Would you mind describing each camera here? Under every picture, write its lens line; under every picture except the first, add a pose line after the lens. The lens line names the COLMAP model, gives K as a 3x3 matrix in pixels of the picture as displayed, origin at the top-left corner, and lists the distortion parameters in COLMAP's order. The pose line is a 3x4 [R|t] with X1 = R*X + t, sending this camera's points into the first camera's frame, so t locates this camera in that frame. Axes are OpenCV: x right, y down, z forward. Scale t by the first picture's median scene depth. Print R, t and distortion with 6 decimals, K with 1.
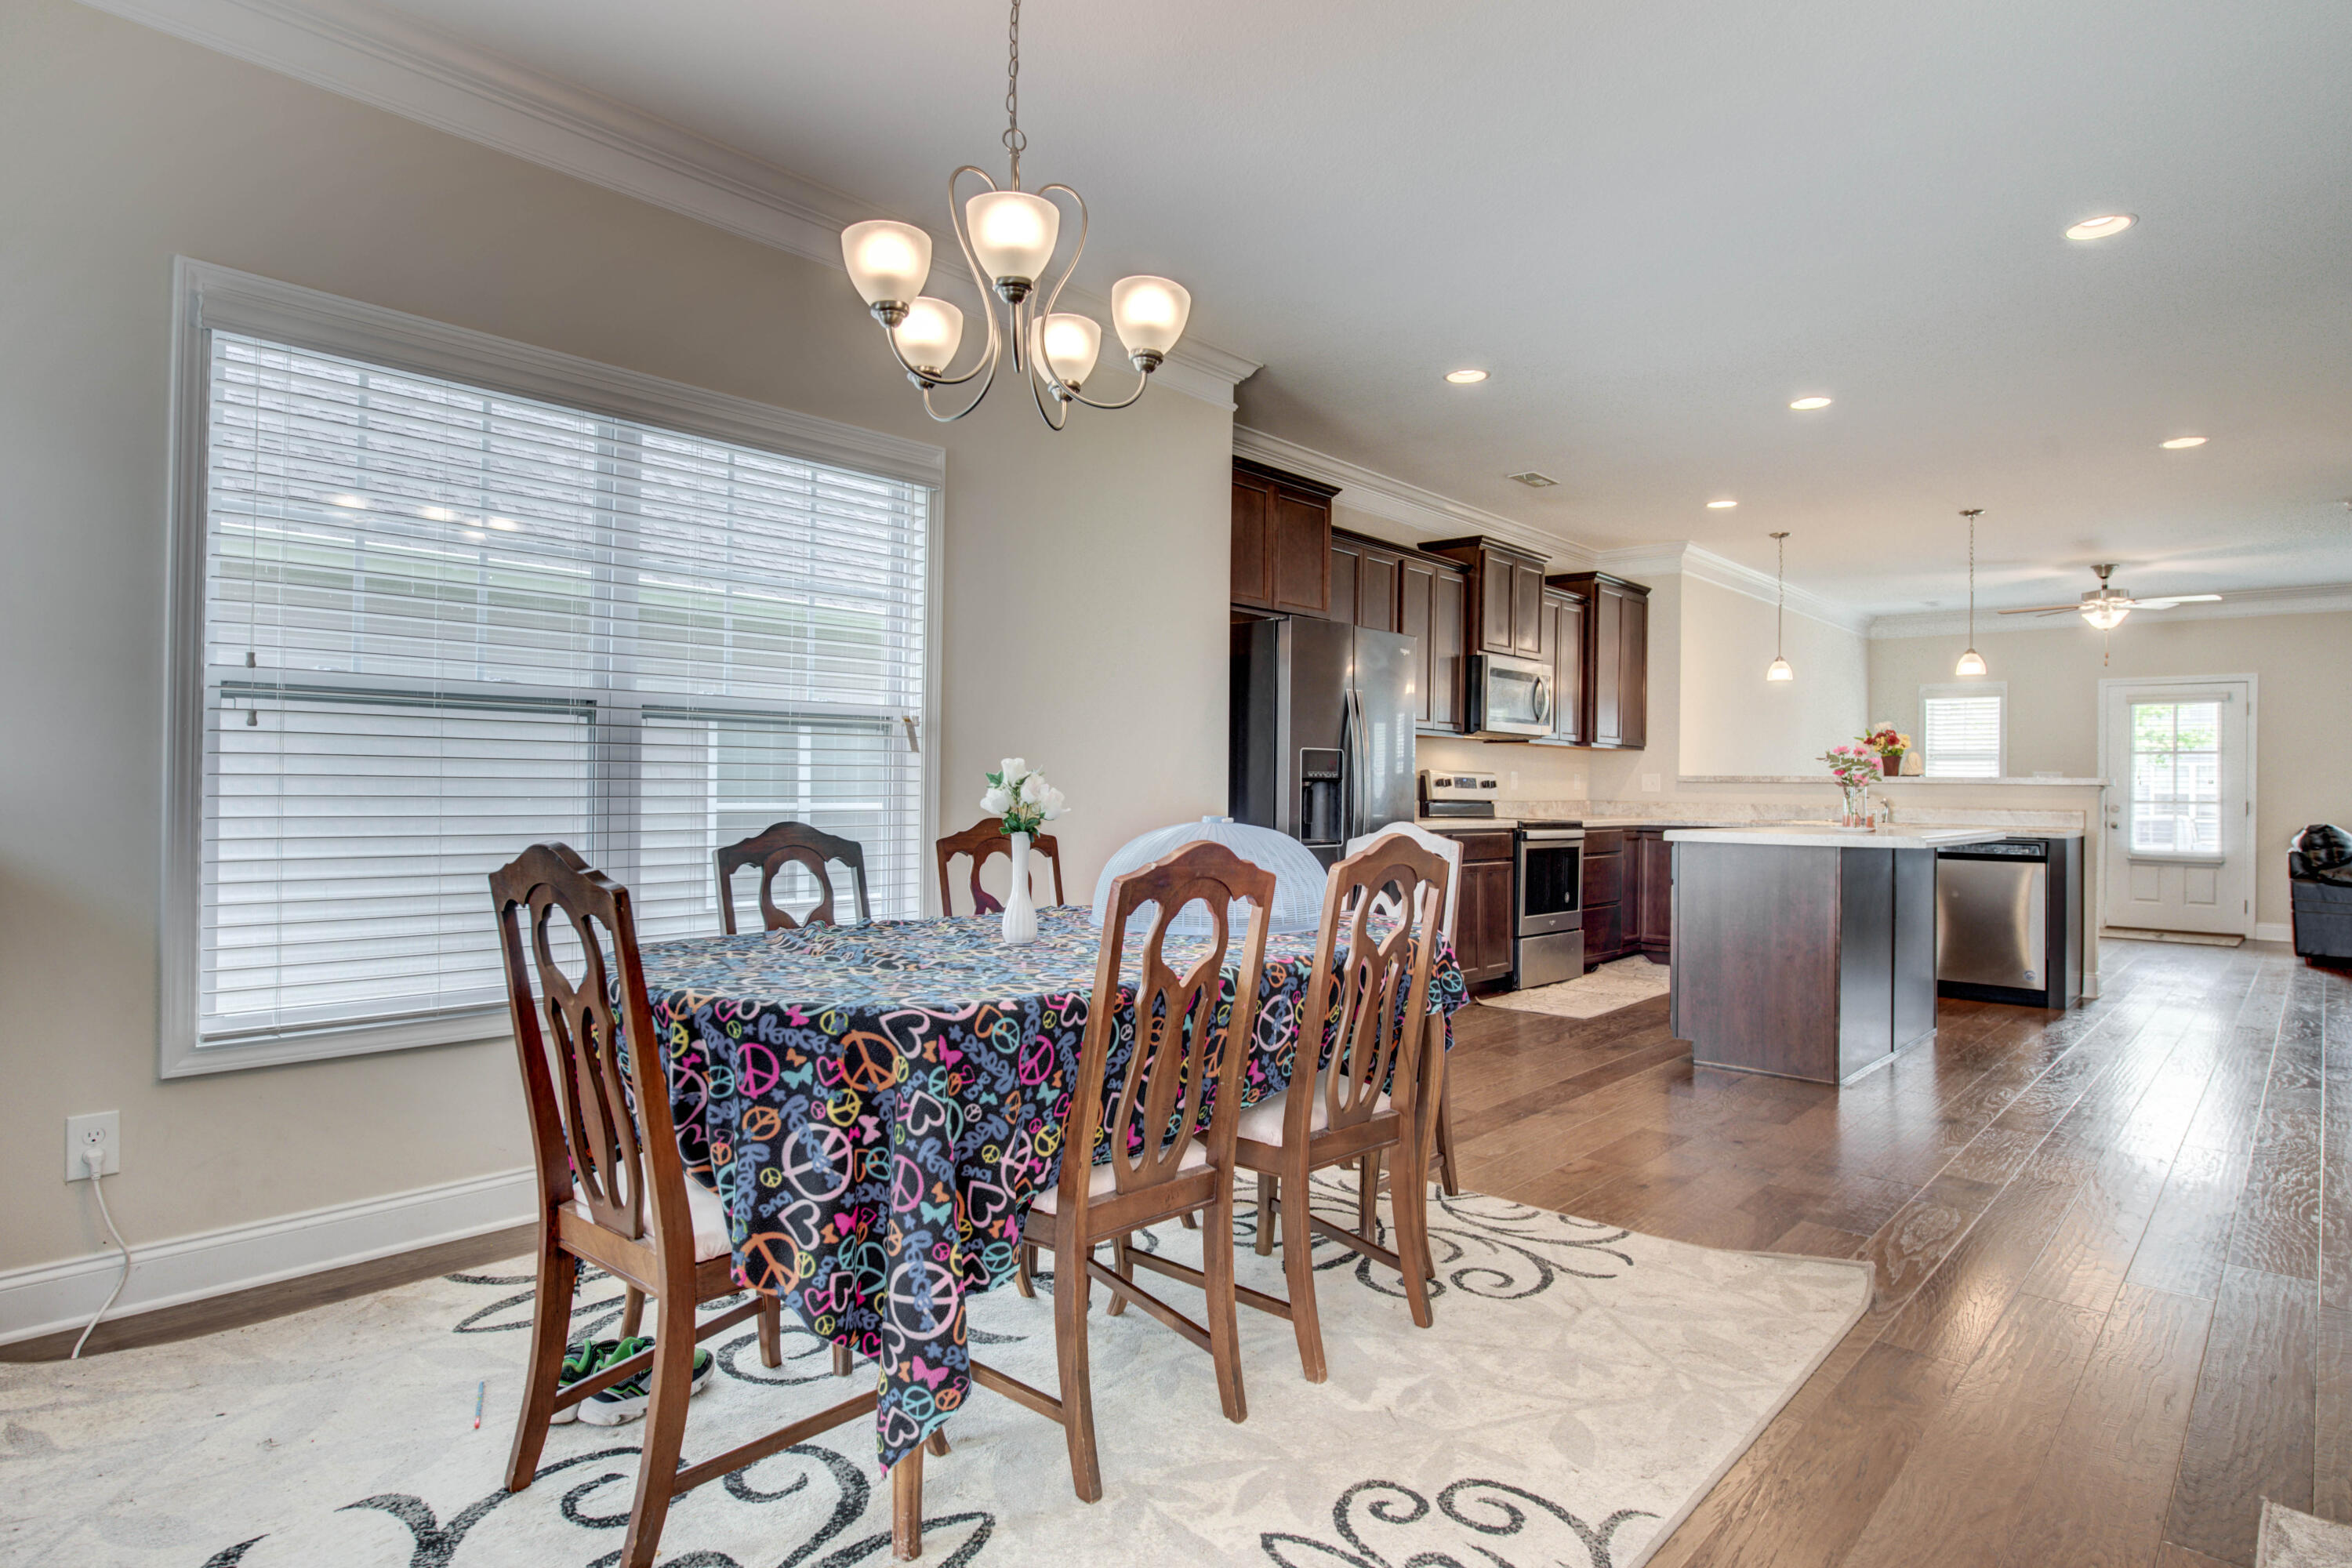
lens RADIAL K [[1264.3, 0, 1179.1], [0, 1264.3, 783.9], [0, 0, 1]] dist [-0.015818, -0.000635]
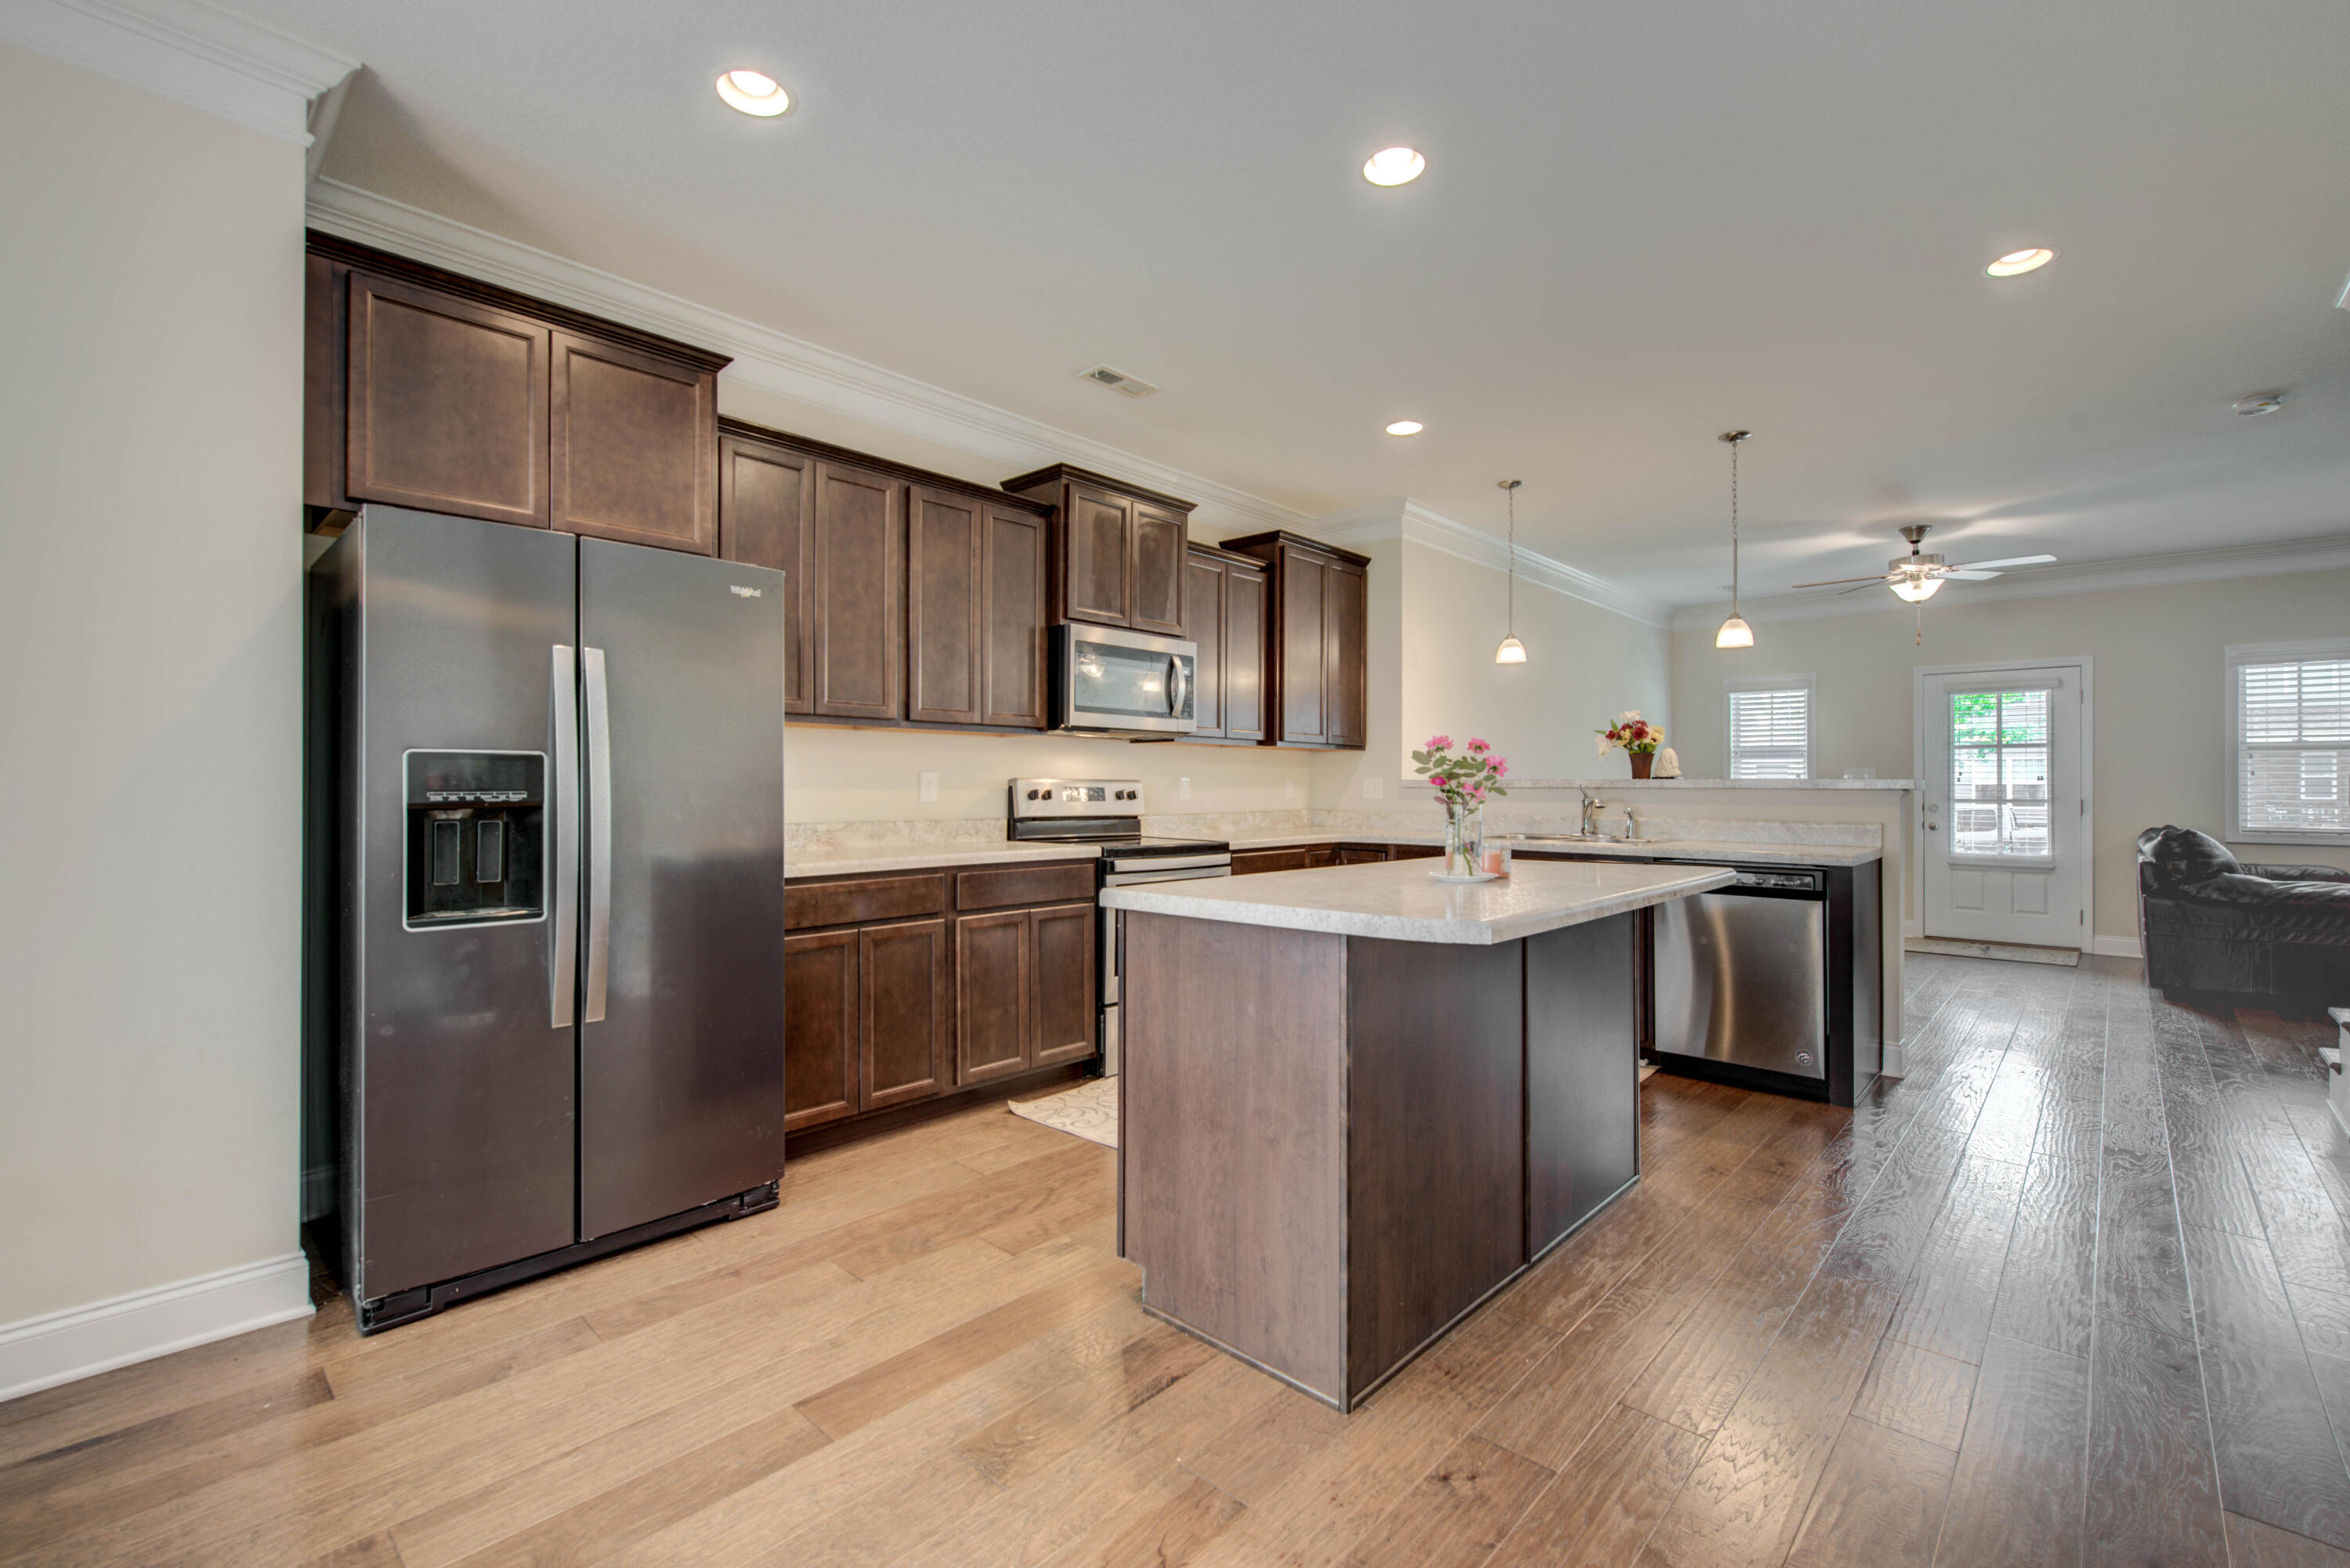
lens RADIAL K [[990.0, 0, 1206.5], [0, 990.0, 784.7], [0, 0, 1]] dist [-0.002540, 0.000112]
pose [[0.999943, -0.010642, 0.000710, 0.266092], [0.010640, 0.999939, 0.002944, -0.006624], [-0.000741, -0.002937, 0.999995, 0.342710]]
